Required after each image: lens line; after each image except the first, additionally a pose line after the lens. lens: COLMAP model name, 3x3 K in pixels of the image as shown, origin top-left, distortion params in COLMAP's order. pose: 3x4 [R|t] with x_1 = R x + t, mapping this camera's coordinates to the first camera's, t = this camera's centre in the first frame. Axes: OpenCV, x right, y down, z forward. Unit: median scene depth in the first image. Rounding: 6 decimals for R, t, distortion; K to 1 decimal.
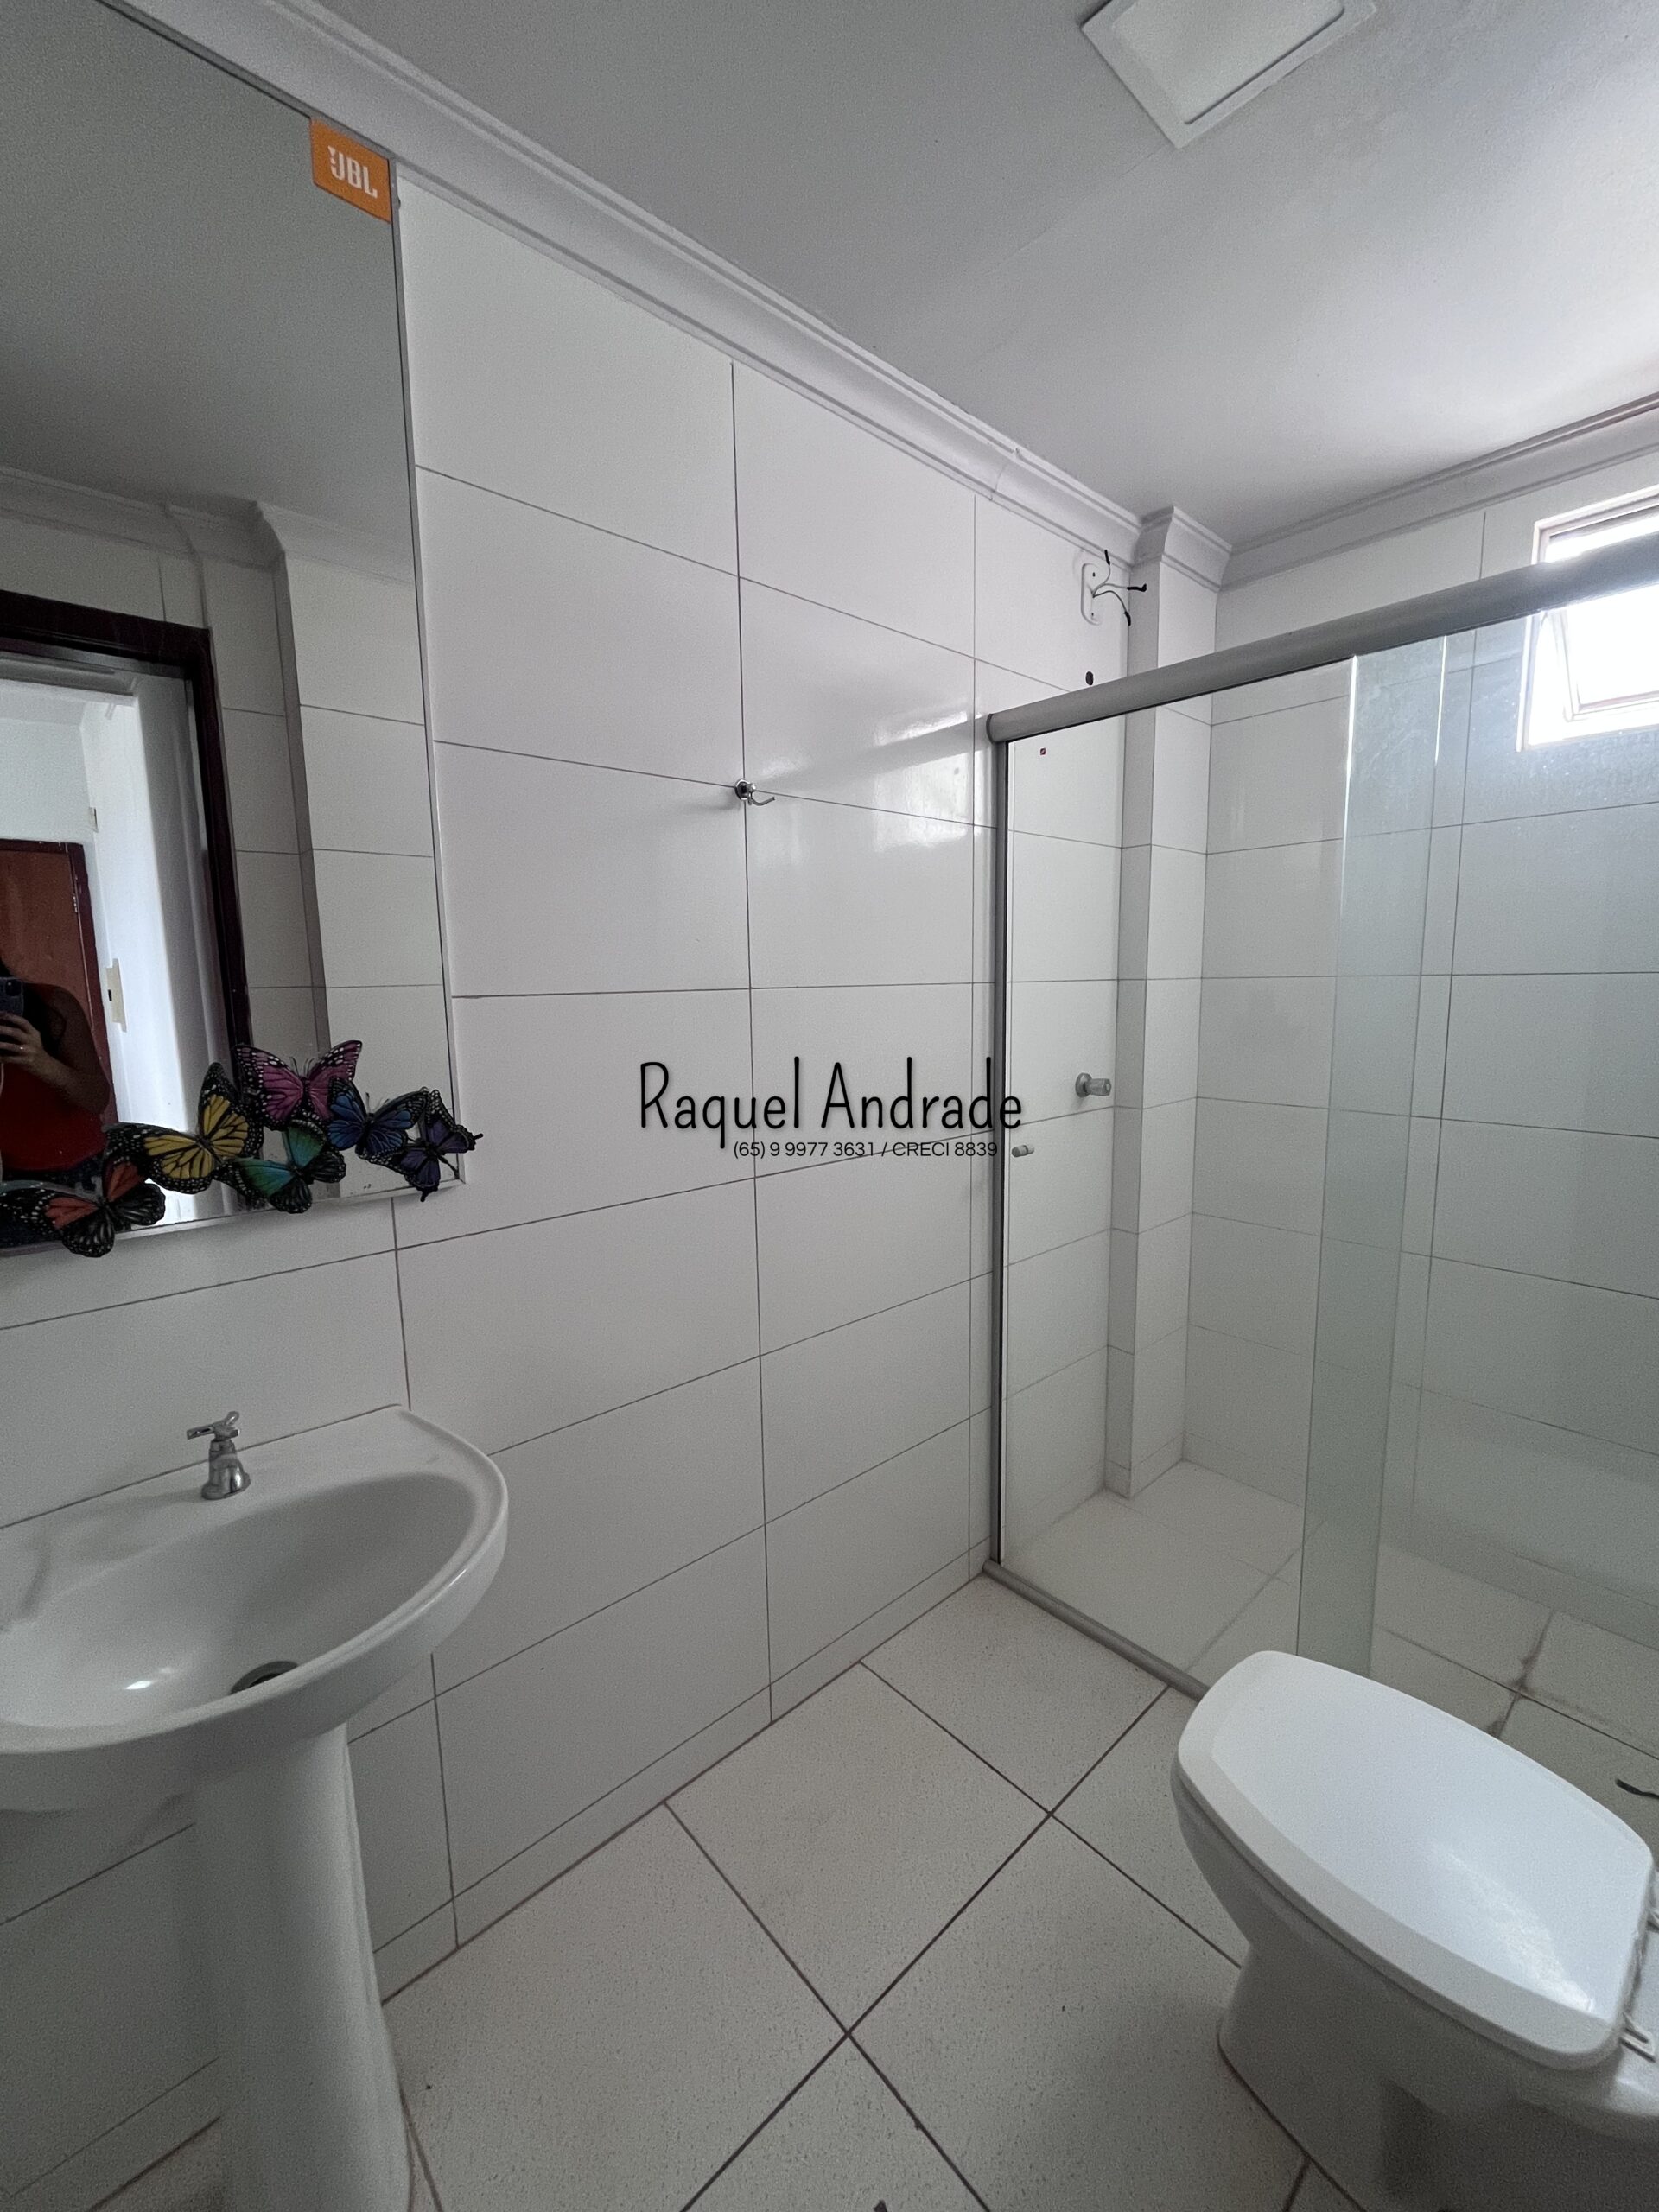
lens RADIAL K [[895.0, 0, 825.0], [0, 895.0, 1101.7], [0, 0, 1]] dist [-0.004458, 0.001044]
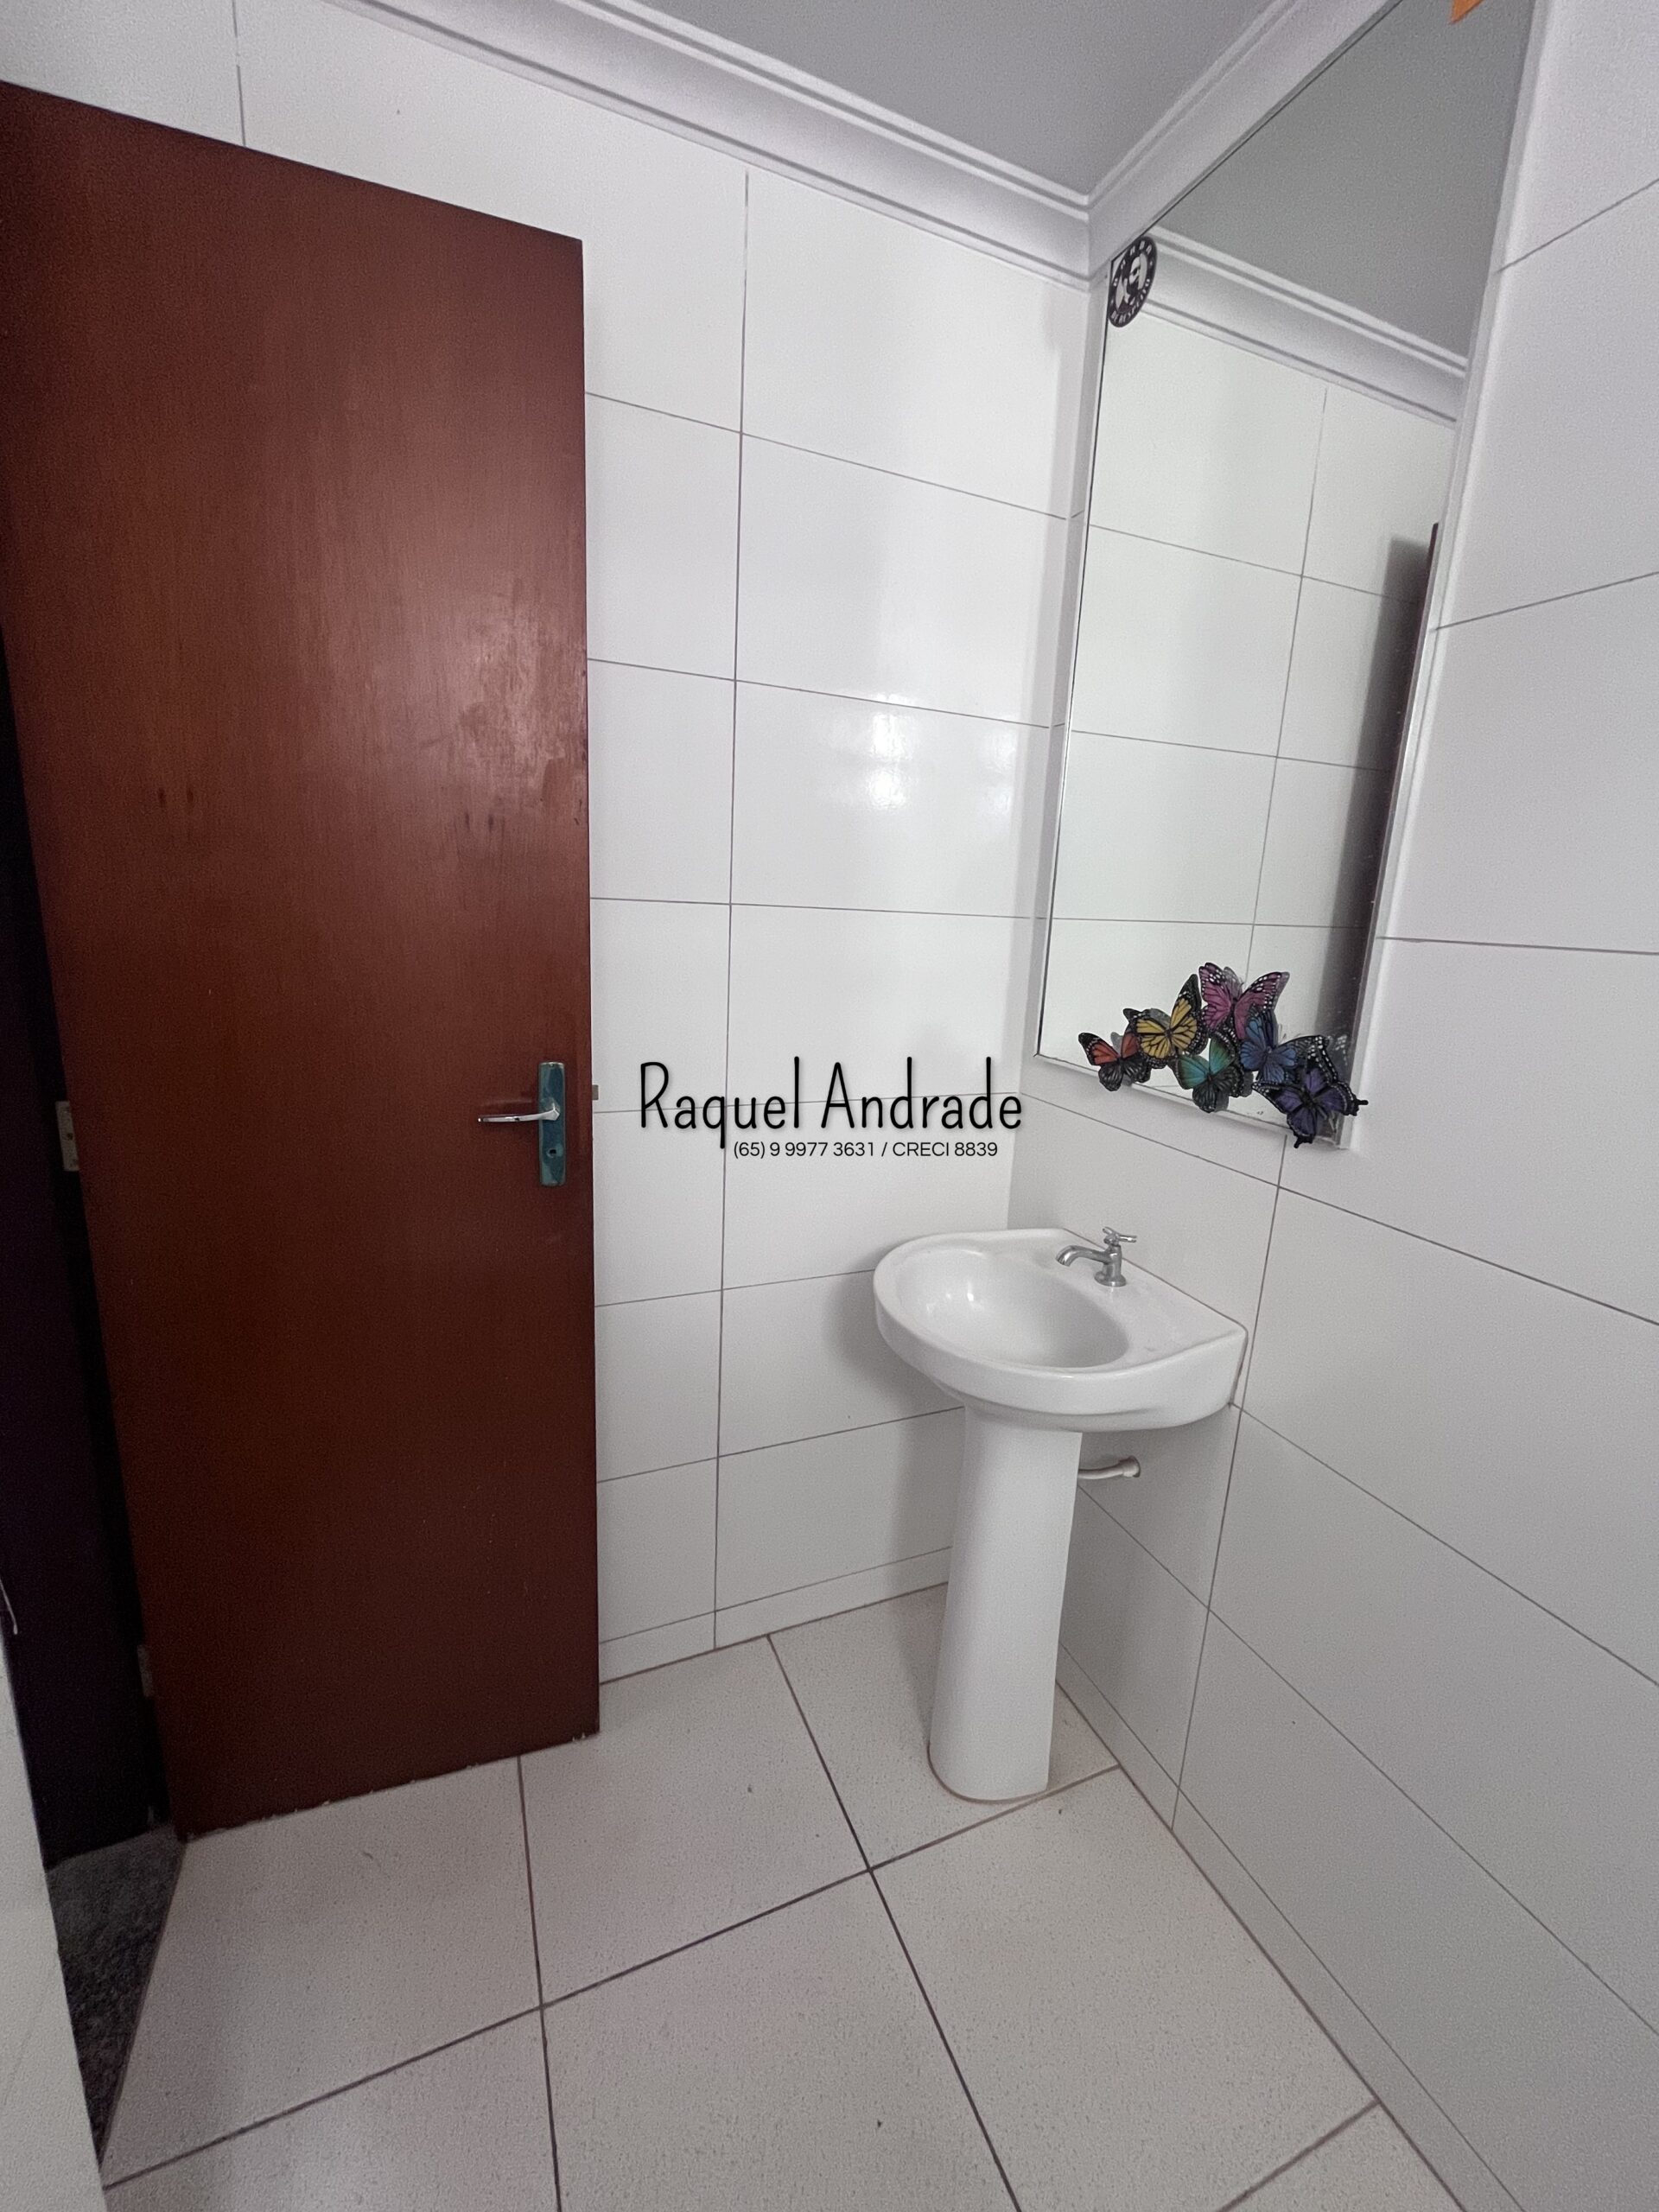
lens RADIAL K [[895.0, 0, 826.9], [0, 895.0, 1103.2], [0, 0, 1]] dist [-0.004458, 0.001044]
pose [[-0.329635, 0.211742, -0.920057, 0.640085], [-0.164842, 0.946648, 0.276921, -0.127205], [0.929606, 0.242947, -0.277144, 0.856642]]
